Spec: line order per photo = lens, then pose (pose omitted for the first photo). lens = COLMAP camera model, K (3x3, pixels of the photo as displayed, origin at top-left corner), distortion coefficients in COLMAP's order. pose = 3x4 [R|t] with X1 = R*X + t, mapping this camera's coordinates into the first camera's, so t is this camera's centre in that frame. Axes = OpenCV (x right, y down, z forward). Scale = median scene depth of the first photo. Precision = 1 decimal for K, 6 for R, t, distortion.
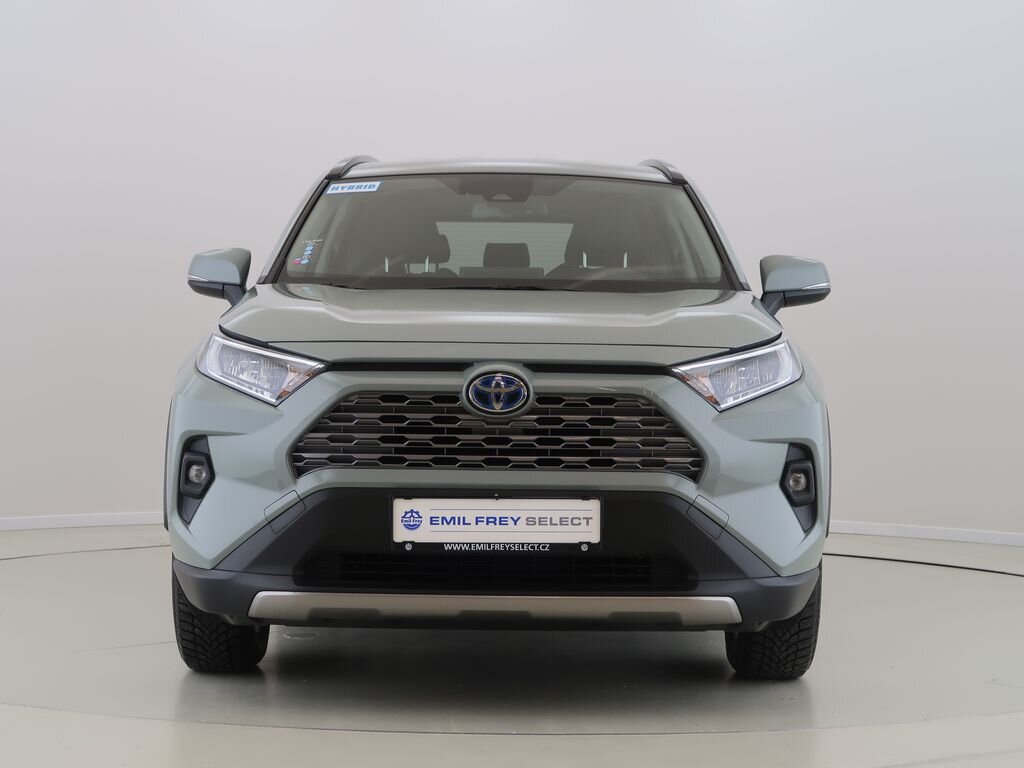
lens RADIAL K [[1141.9, 0, 512.0], [0, 1141.9, 384.0], [0, 0, 1]] dist [-0.025020, -0.025814]
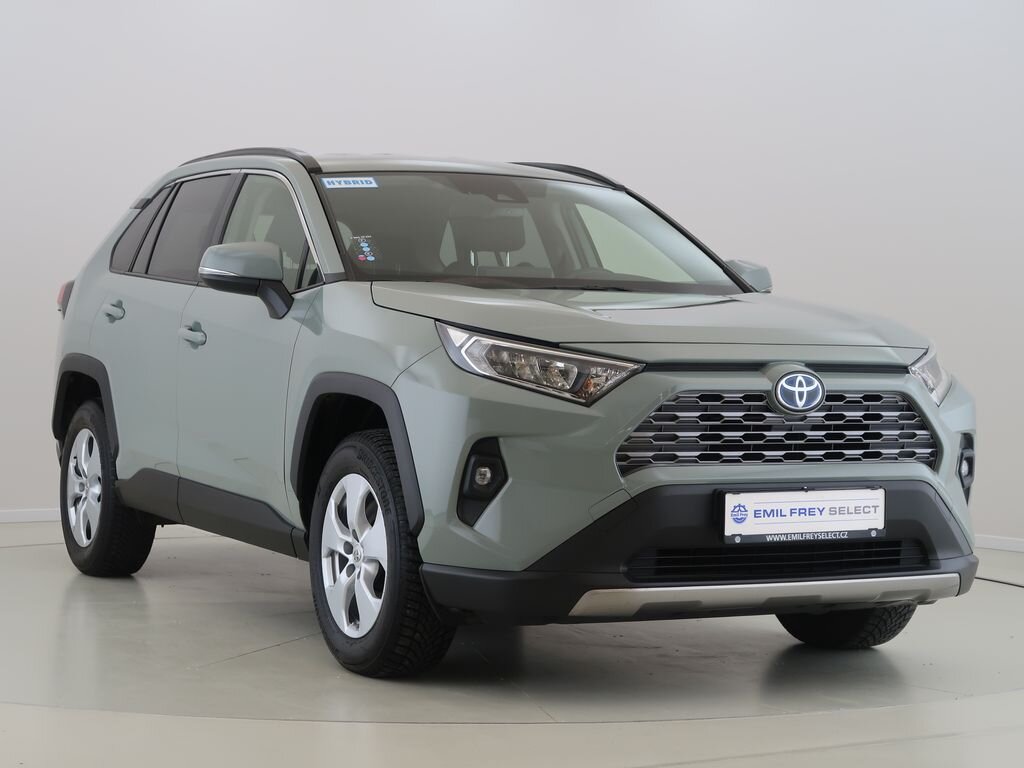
lens RADIAL K [[1141.9, 0, 512.0], [0, 1141.9, 384.0], [0, 0, 1]] dist [-0.025020, -0.025814]
pose [[0.968733, -0.007064, 0.248004, -0.534776], [0.006451, 0.999974, 0.003285, -0.004234], [-0.248021, -0.001582, 0.968753, 0.040332]]
